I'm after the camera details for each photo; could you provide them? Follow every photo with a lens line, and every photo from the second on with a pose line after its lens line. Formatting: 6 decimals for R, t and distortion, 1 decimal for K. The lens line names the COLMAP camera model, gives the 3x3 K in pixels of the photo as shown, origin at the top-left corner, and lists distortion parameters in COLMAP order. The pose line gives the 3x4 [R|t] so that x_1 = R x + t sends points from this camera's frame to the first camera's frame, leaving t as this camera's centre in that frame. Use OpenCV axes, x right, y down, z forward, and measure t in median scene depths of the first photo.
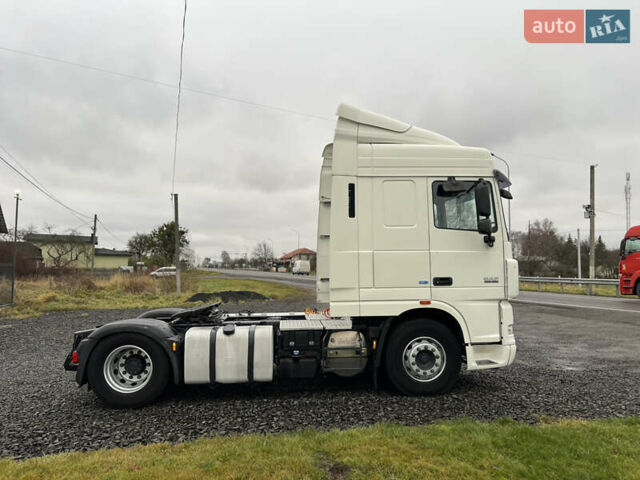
lens RADIAL K [[470.3, 0, 317.2], [0, 470.3, 244.9], [0, 0, 1]] dist [0.062849, -0.070372]
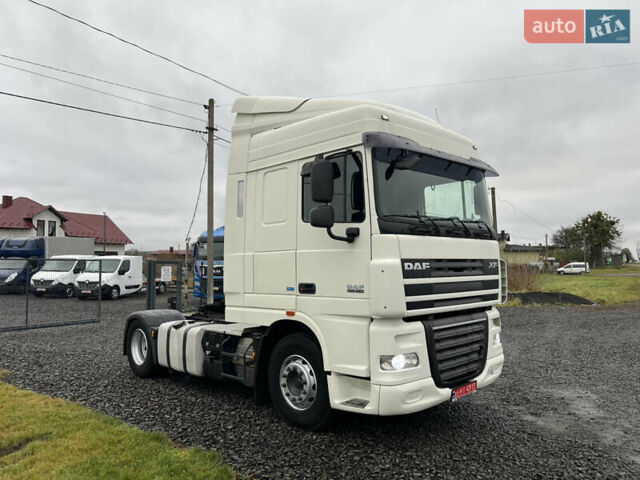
lens RADIAL K [[470.3, 0, 317.2], [0, 470.3, 244.9], [0, 0, 1]] dist [0.062849, -0.070372]
pose [[0.652433, -0.034485, -0.757062, 0.880072], [0.041519, 0.999090, -0.009729, 0.012146], [0.756708, -0.025085, 0.653271, 0.496587]]
